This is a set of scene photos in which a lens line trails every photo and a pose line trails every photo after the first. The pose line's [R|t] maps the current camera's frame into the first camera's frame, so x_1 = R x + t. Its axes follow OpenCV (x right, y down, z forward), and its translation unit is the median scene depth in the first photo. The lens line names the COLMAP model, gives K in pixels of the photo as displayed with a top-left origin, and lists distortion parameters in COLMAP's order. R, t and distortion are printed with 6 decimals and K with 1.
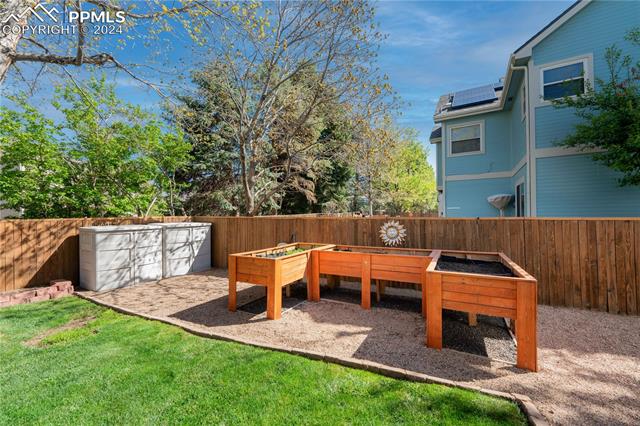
lens RADIAL K [[256.3, 0, 321.7], [0, 256.3, 214.8], [0, 0, 1]] dist [-0.001380, -0.000229]
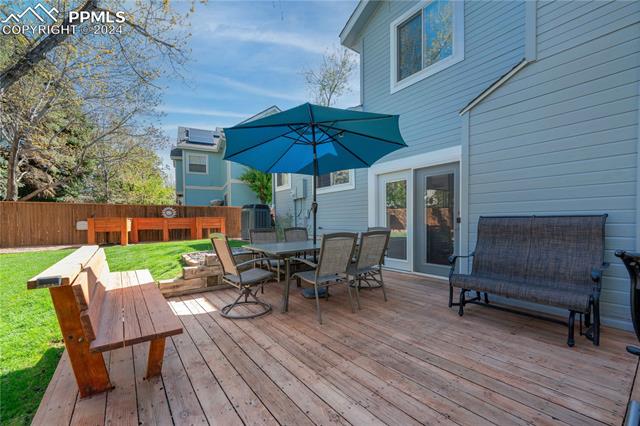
lens RADIAL K [[263.5, 0, 318.6], [0, 263.5, 226.1], [0, 0, 1]] dist [-0.001534, -0.000064]
pose [[0.560583, -0.012305, 0.828007, -0.463814], [0.002114, 0.999908, 0.013428, 0.089144], [-0.828096, -0.005777, 0.560557, -0.667039]]
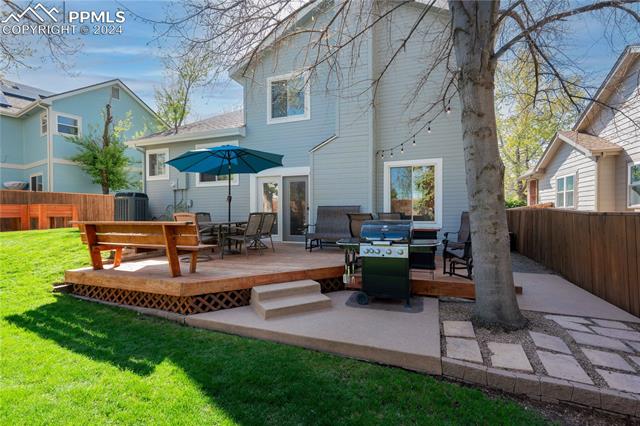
lens RADIAL K [[300.2, 0, 325.9], [0, 300.2, 214.4], [0, 0, 1]] dist [-0.001817, -0.000375]
pose [[0.023450, 0.005543, 0.999710, -0.877174], [0.000555, 0.999984, -0.005558, 0.109092], [-0.999725, 0.000686, 0.023447, -0.688672]]
